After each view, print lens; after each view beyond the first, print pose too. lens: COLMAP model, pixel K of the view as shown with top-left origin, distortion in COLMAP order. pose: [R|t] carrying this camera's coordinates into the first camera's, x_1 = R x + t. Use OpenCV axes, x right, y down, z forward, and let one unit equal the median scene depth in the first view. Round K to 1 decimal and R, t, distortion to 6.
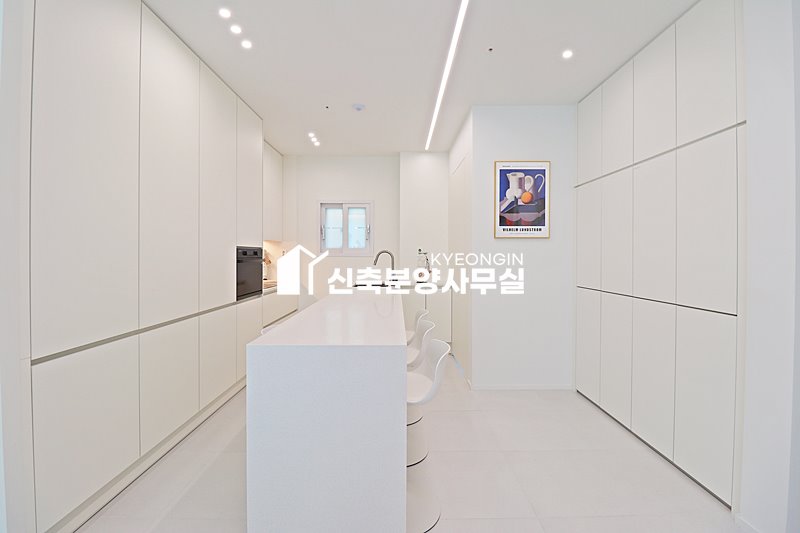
lens RADIAL K [[367.2, 0, 401.9], [0, 367.2, 257.7], [0, 0, 1]] dist [-0.002013, -0.010655]
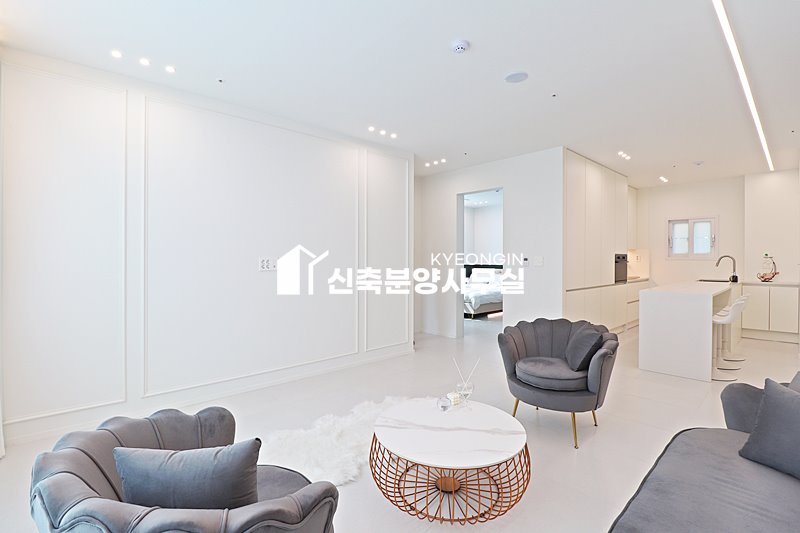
lens RADIAL K [[374.7, 0, 407.9], [0, 374.7, 257.5], [0, 0, 1]] dist [-0.009566, -0.000853]
pose [[0.679059, 0.000001, -0.734083, 0.182217], [-0.007390, 0.999949, -0.006835, 0.005970], [0.734046, 0.010066, 0.679025, -0.857541]]
